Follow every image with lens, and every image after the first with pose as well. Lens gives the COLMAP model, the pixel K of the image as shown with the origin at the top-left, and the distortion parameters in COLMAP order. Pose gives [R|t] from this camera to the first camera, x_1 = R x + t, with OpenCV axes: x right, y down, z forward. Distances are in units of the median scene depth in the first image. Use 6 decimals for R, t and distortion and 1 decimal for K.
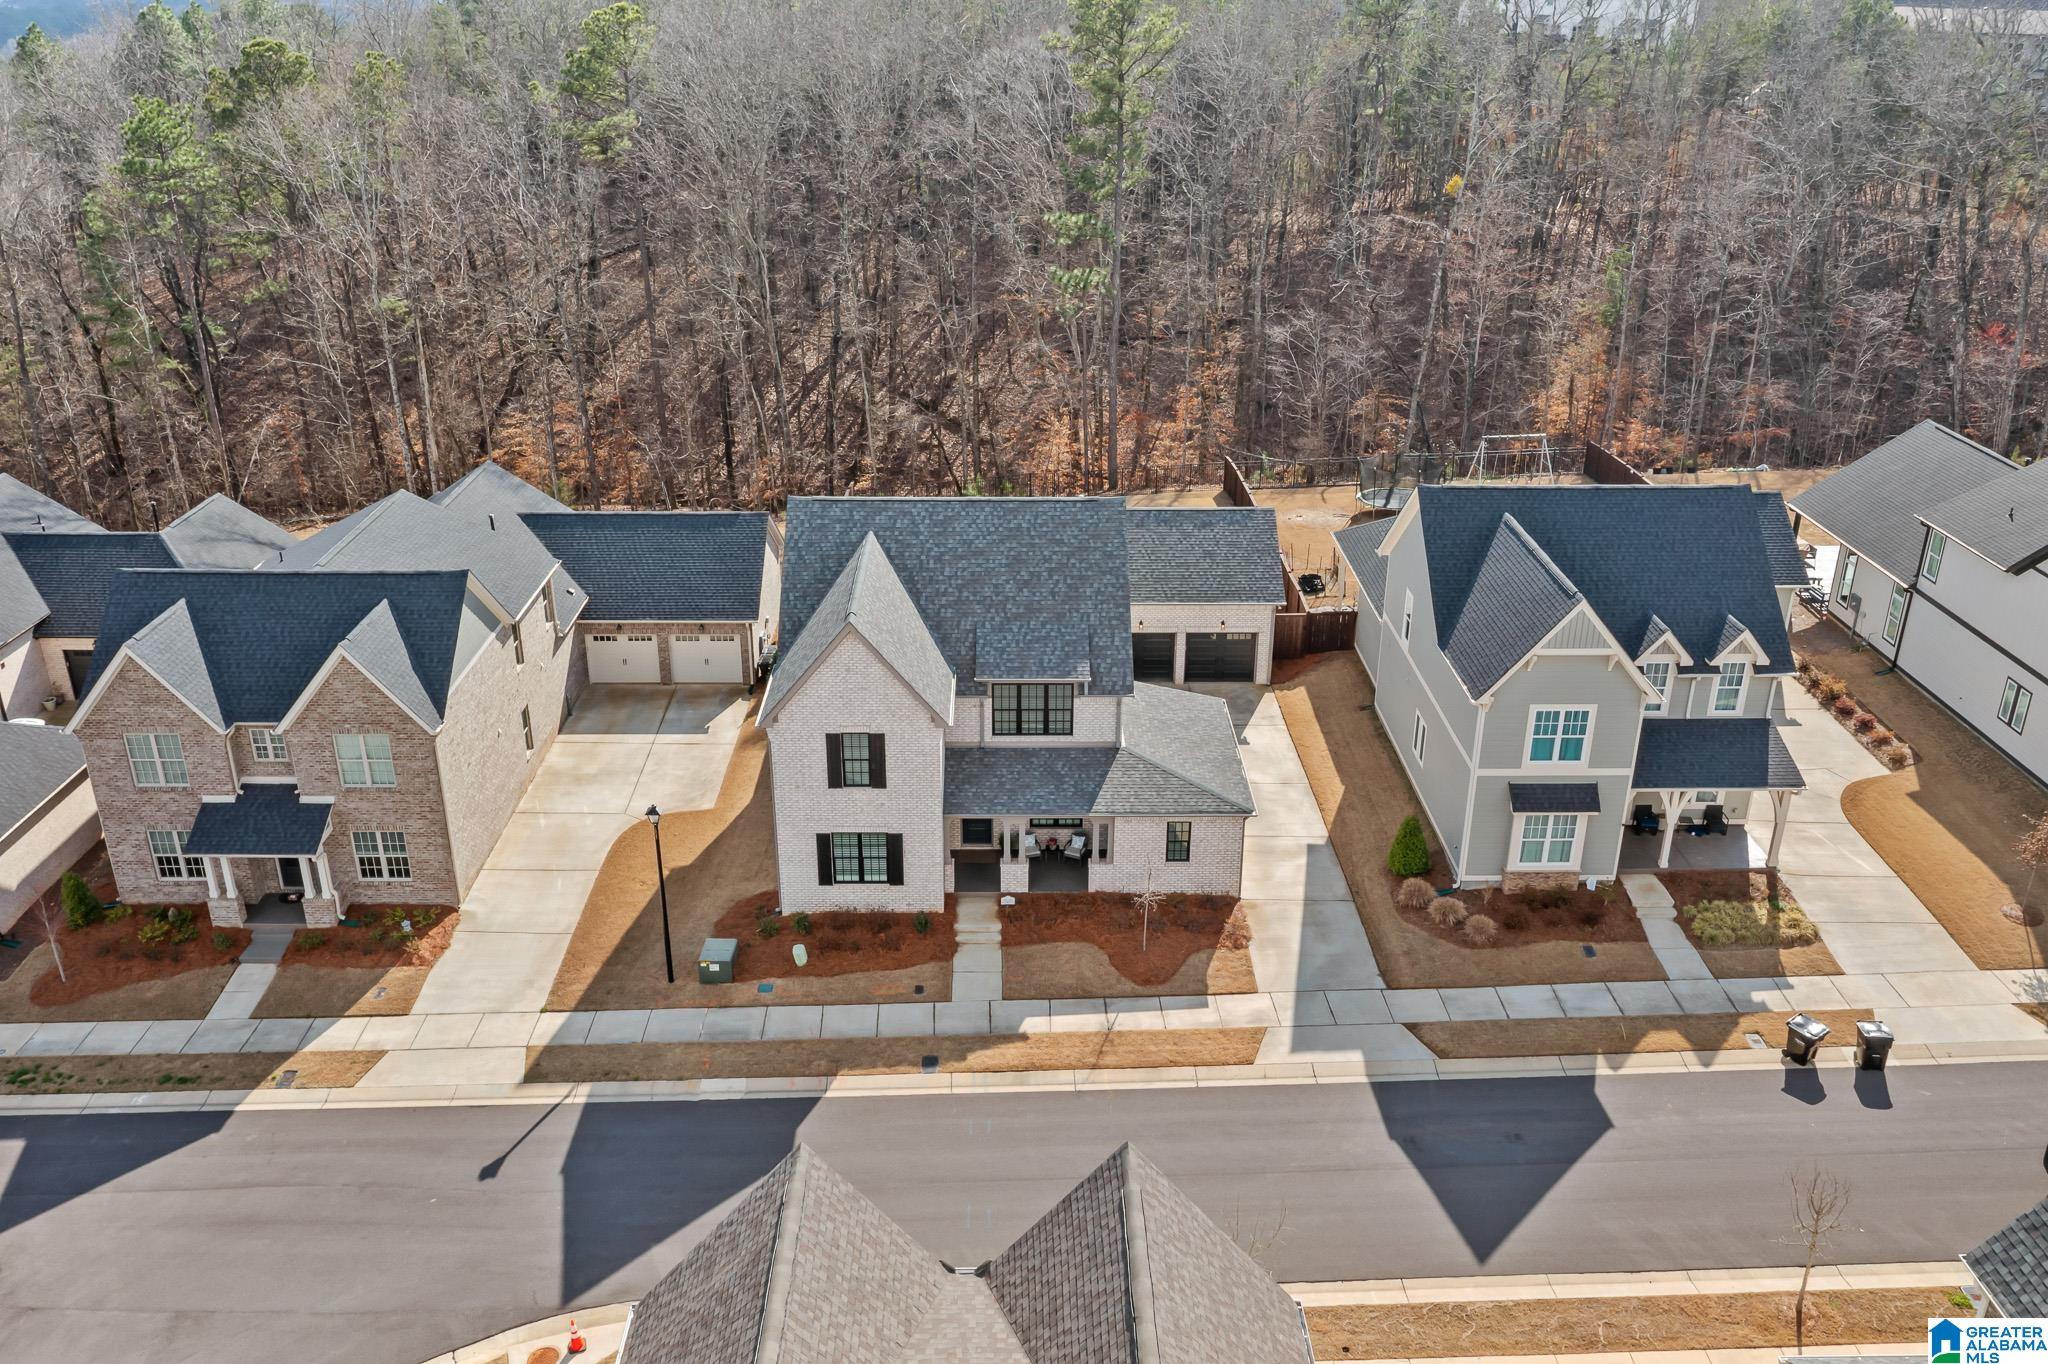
lens RADIAL K [[1612.4, 0, 1024.0], [0, 1612.4, 682.0], [0, 0, 1]] dist [-0.016133, -0.008468]
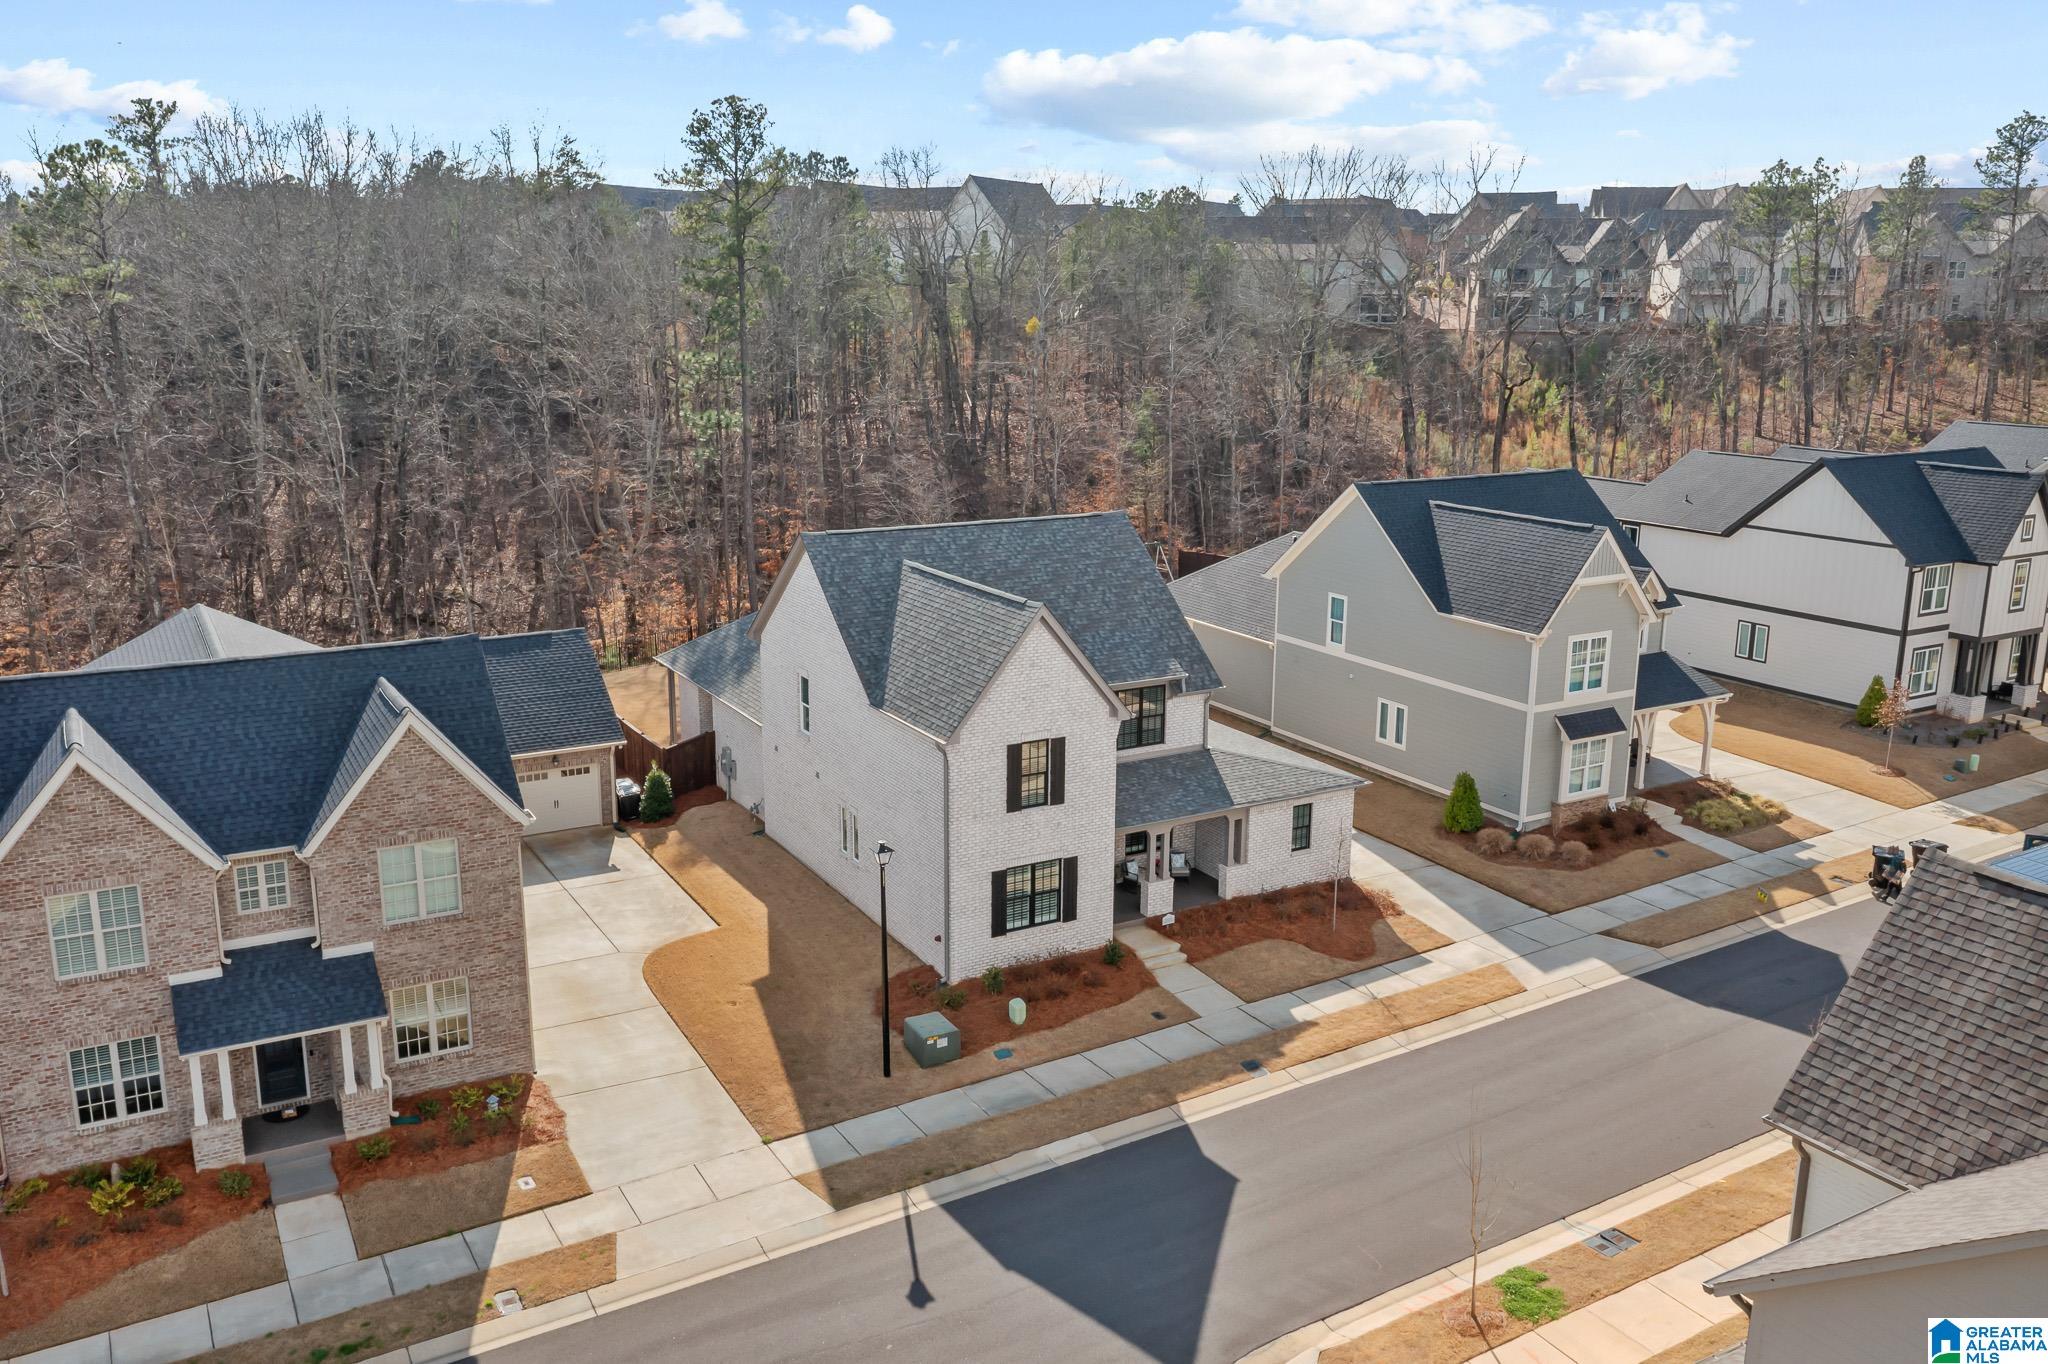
lens RADIAL K [[1623.6, 0, 1024.2], [0, 1623.6, 677.7], [0, 0, 1]] dist [-0.015516, 0.005629]
pose [[0.872621, -0.110907, 0.475639, -0.509766], [0.195781, 0.971638, -0.132624, 0.110376], [-0.447440, 0.208851, 0.869585, 0.216453]]
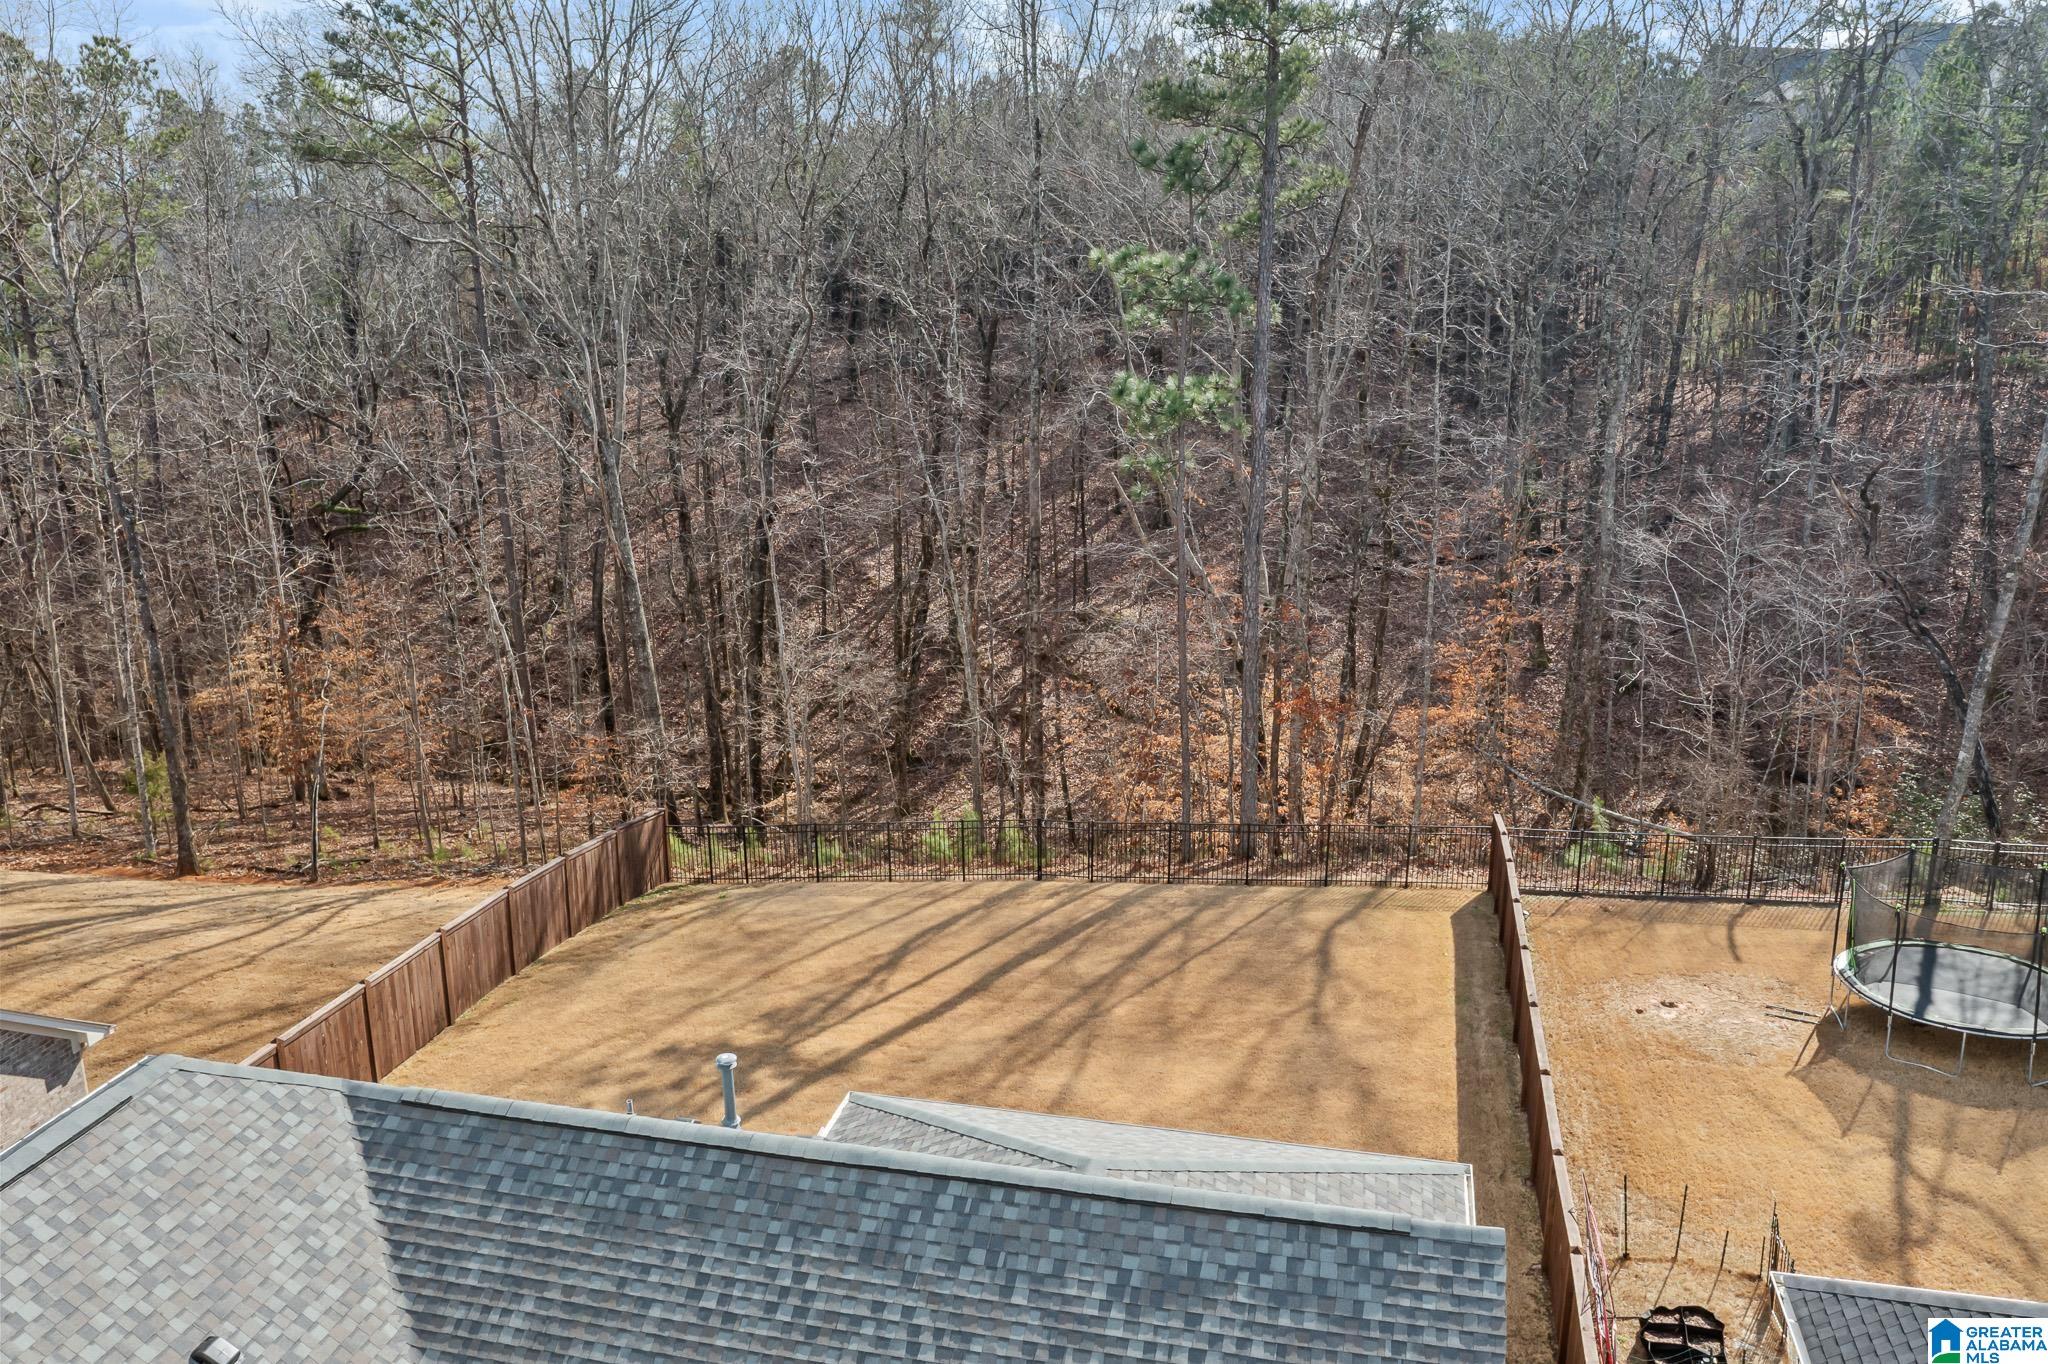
lens RADIAL K [[1627.7, 0, 1025.4], [0, 1627.7, 678.0], [0, 0, 1]] dist [-0.010681, 0.000212]
pose [[0.972399, 0.058585, -0.225851, 0.185935], [-0.090705, 0.986743, -0.134574, -0.198374], [0.214973, 0.151346, 0.964822, 1.034861]]
